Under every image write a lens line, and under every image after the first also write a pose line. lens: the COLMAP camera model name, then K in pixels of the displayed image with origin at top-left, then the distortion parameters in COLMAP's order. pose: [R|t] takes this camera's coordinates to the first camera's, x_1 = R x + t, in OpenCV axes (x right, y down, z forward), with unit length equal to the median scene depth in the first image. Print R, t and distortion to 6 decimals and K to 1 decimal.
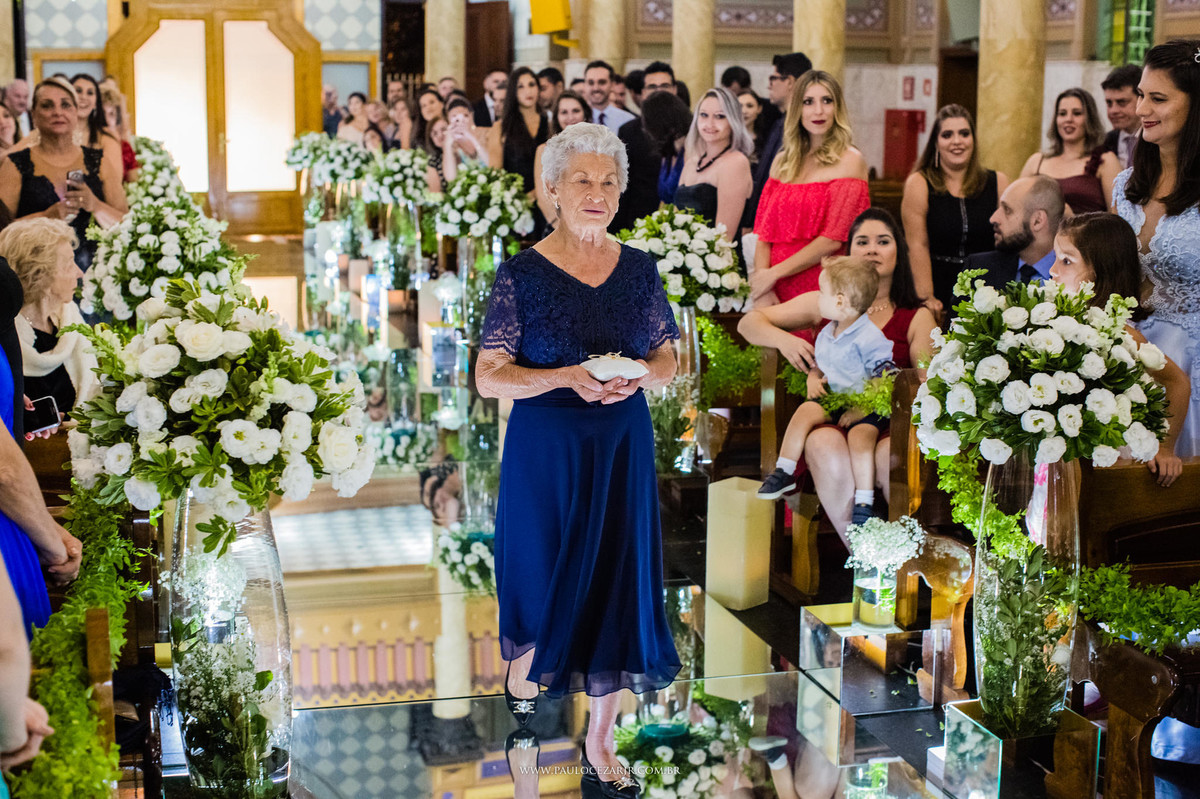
lens RADIAL K [[1743.3, 0, 693.1], [0, 1743.3, 343.8], [0, 0, 1]] dist [-0.050226, 0.000000]
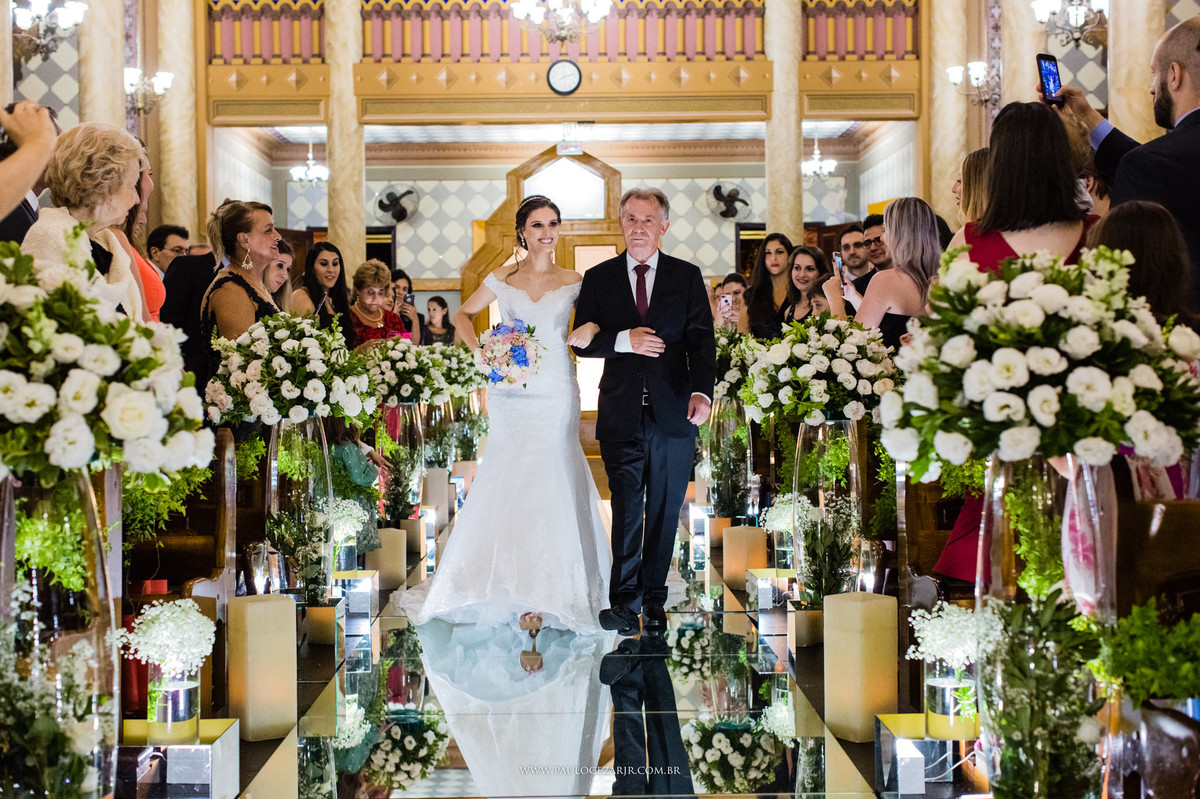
lens RADIAL K [[1743.3, 0, 670.6], [0, 1743.3, 399.0], [0, 0, 1]] dist [-0.050226, 0.000000]
pose [[0.963260, -0.026860, -0.267223, 0.251217], [-0.007369, 0.991968, -0.126271, 0.135317], [0.268468, 0.123601, 0.955326, 0.186839]]
